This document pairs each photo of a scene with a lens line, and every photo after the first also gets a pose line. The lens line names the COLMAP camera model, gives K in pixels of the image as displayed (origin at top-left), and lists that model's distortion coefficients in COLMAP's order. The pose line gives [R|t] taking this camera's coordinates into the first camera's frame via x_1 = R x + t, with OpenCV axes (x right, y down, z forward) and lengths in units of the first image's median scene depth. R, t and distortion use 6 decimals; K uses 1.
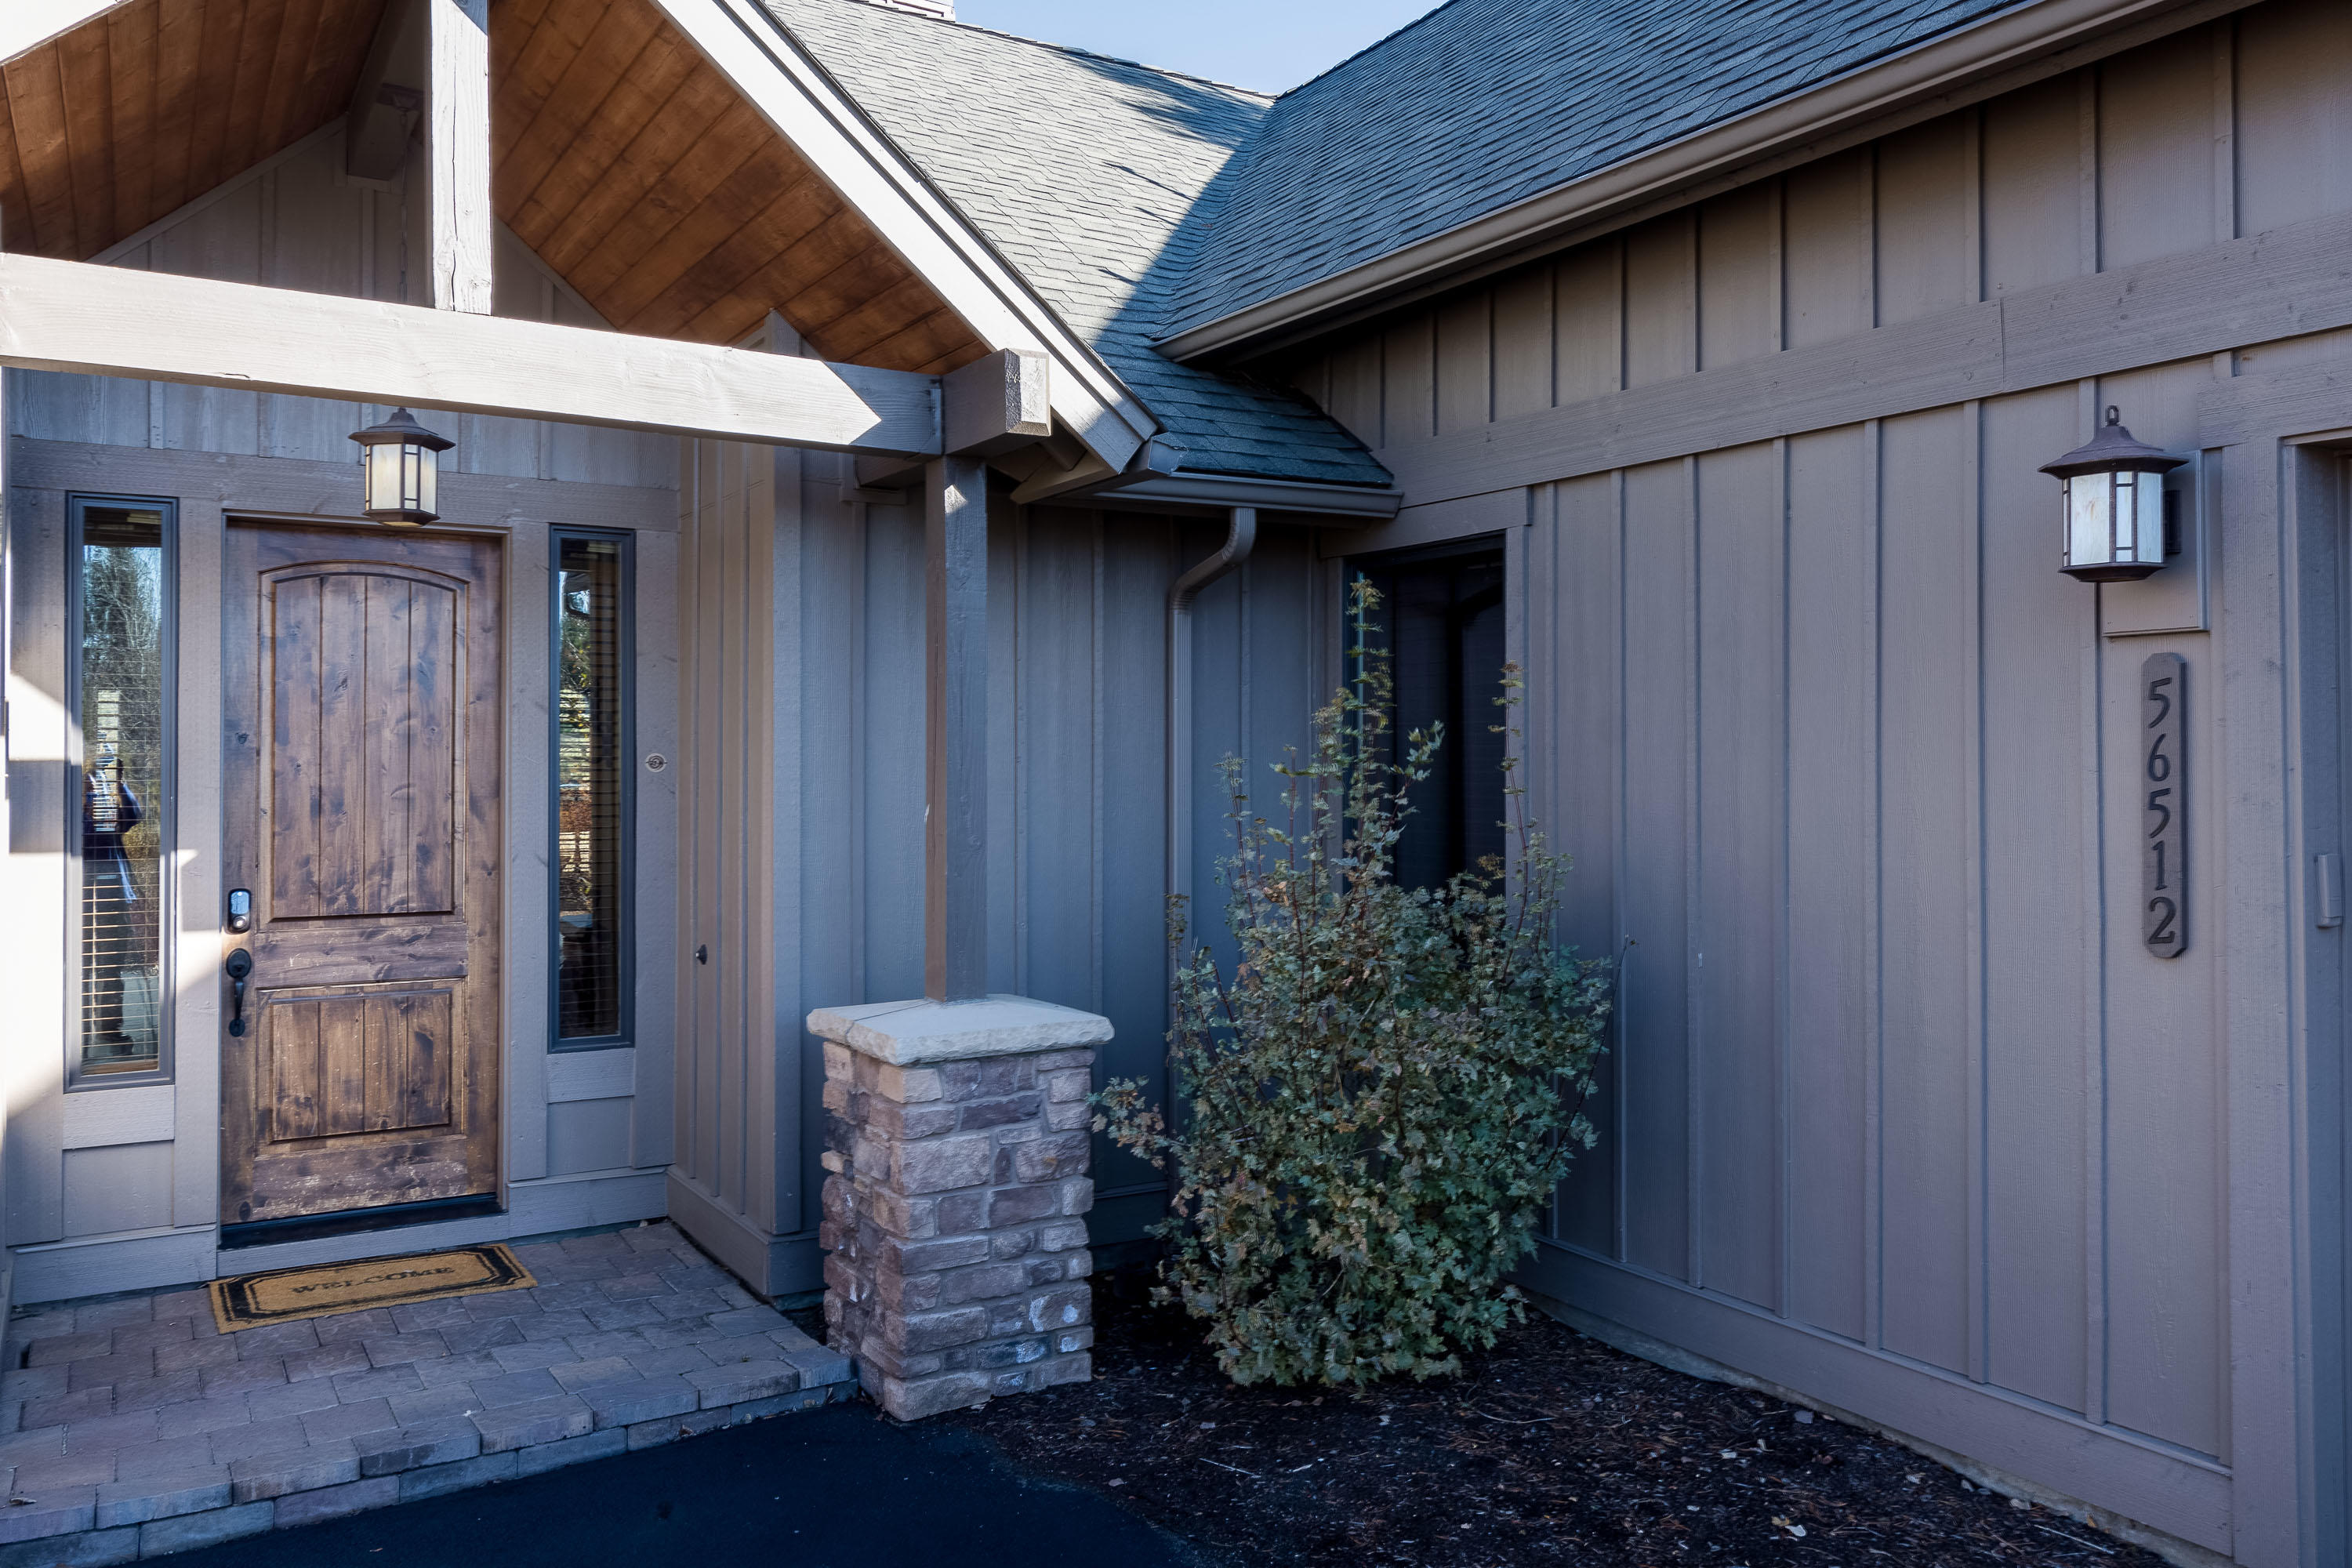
lens RADIAL K [[1702.7, 0, 1176.0], [0, 1702.7, 784.0], [0, 0, 1]] dist [-0.001161, -0.000453]
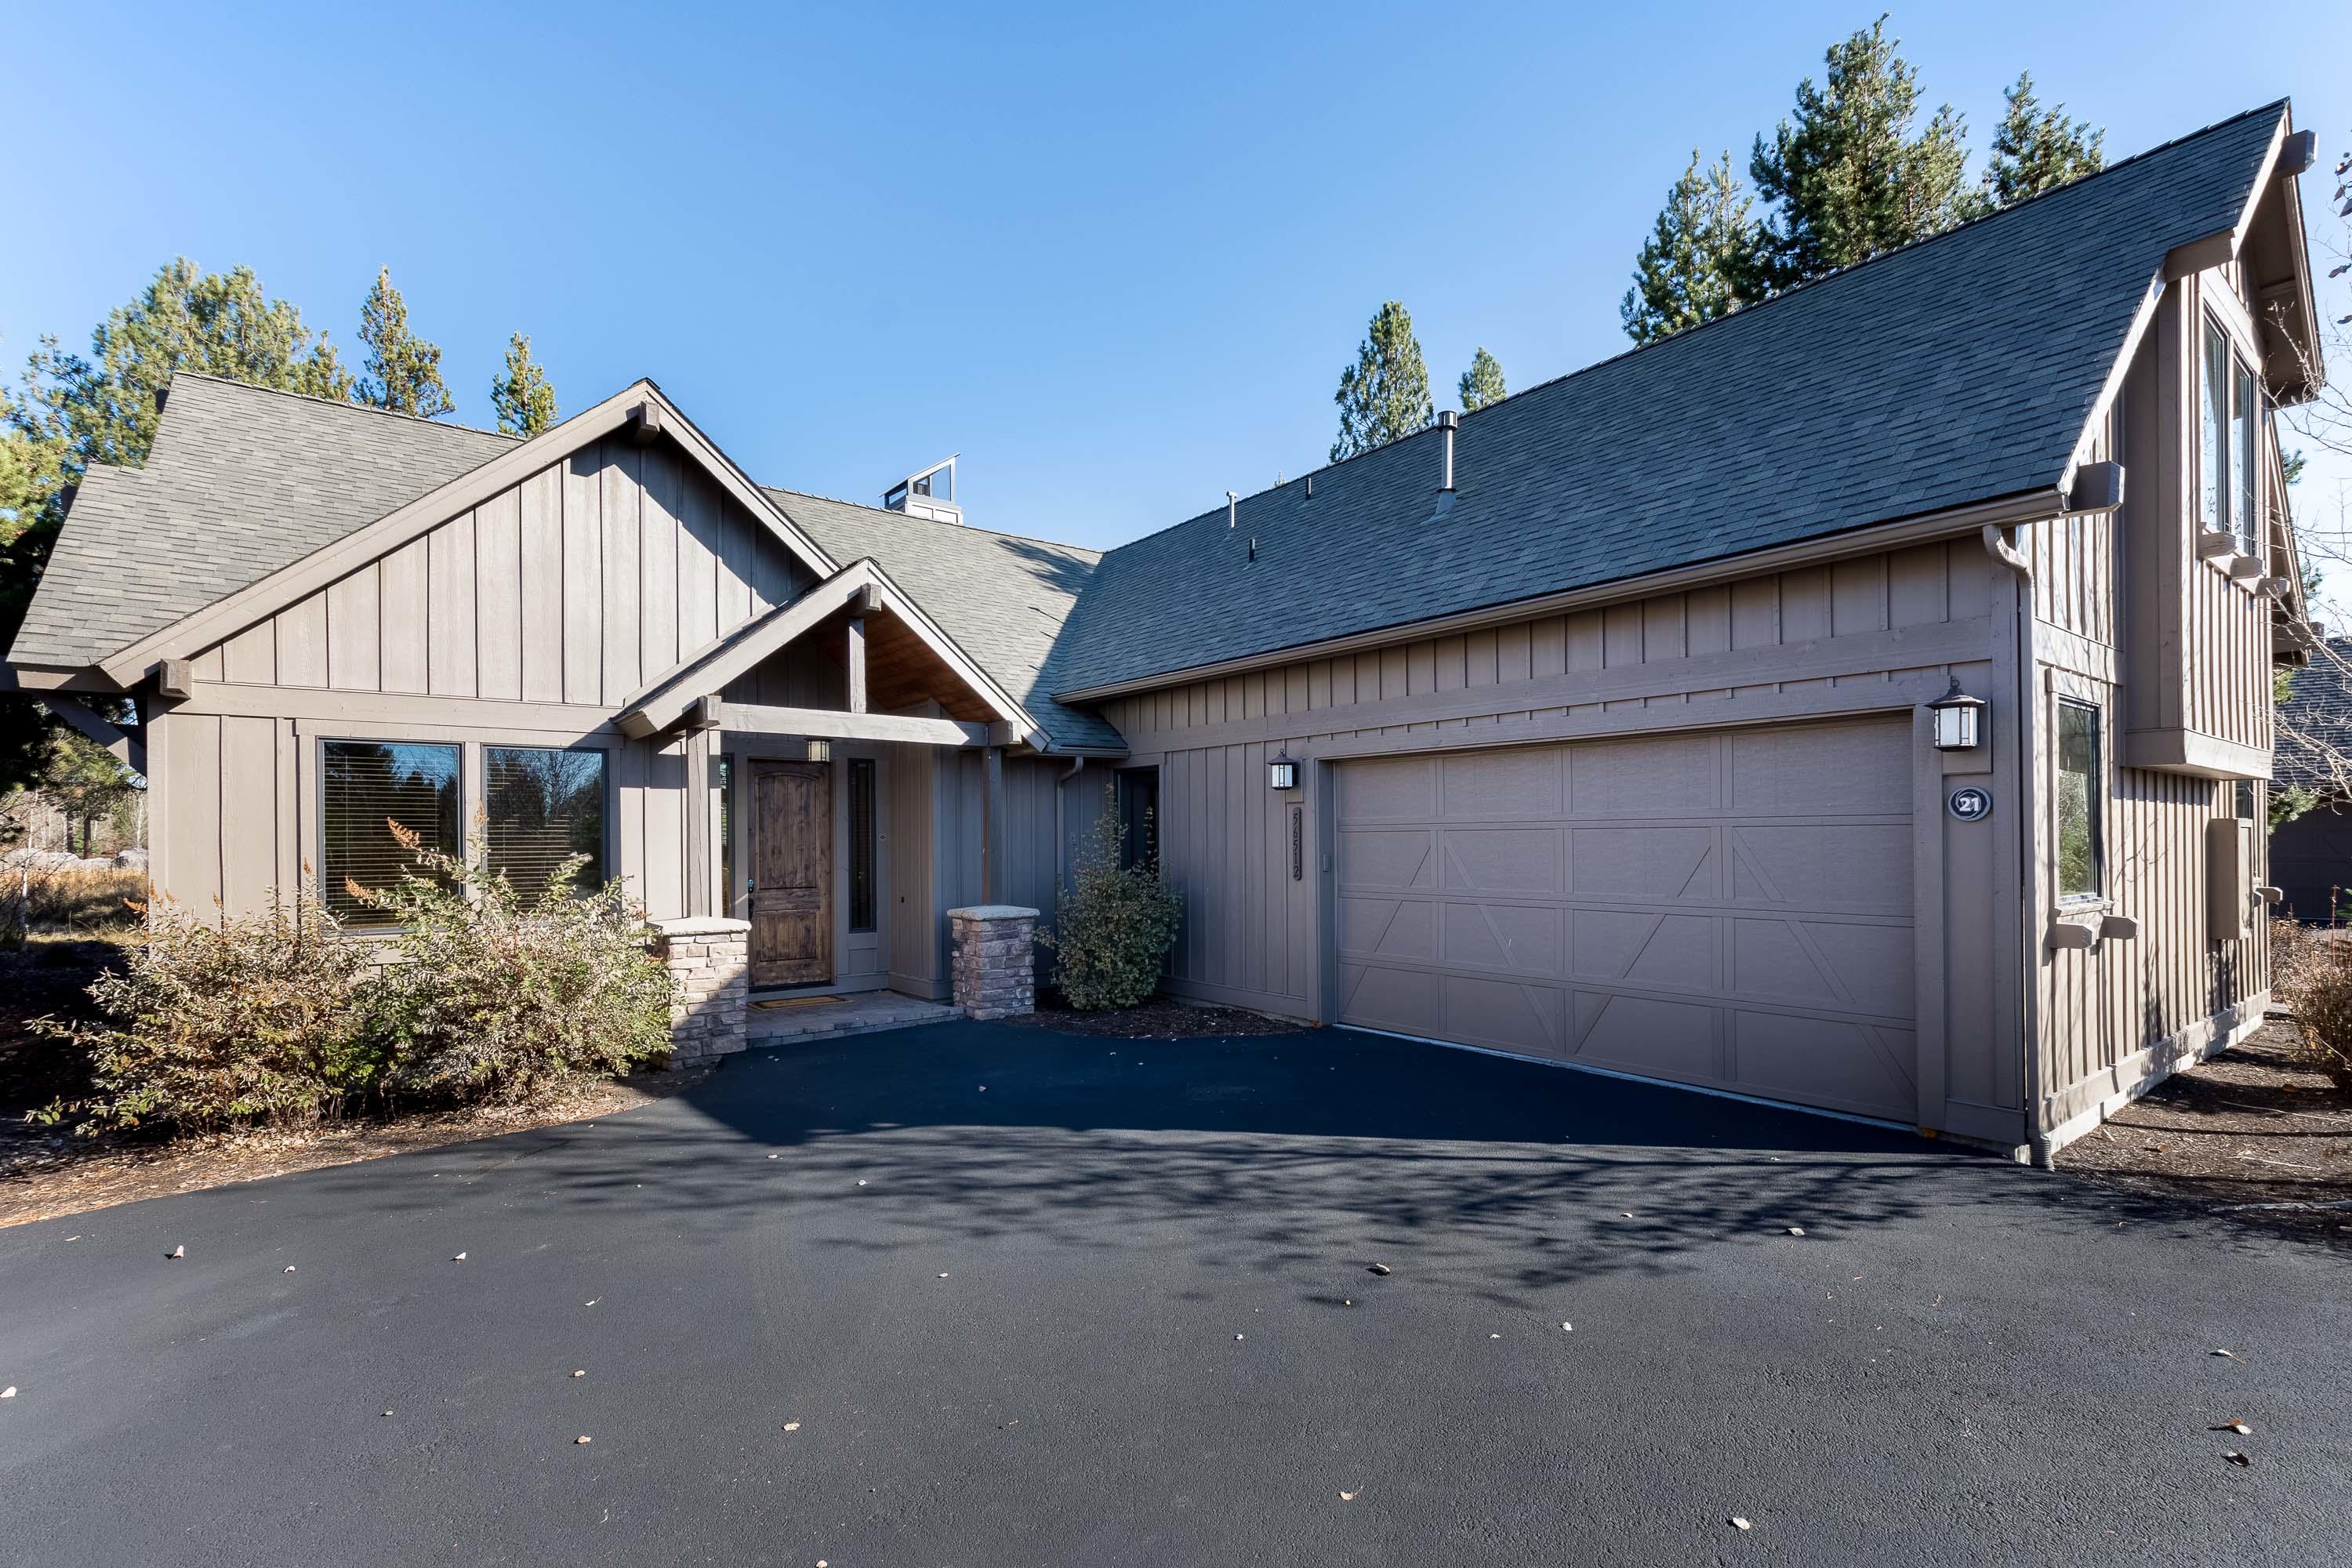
lens RADIAL K [[997.3, 0, 1216.1], [0, 997.3, 849.7], [0, 0, 1]] dist [0.030413, -0.000010]
pose [[0.987914, -0.008318, 0.154777, 0.004679], [0.009117, 0.999948, -0.004458, 0.028209], [-0.154732, 0.005815, 0.987939, -1.087145]]
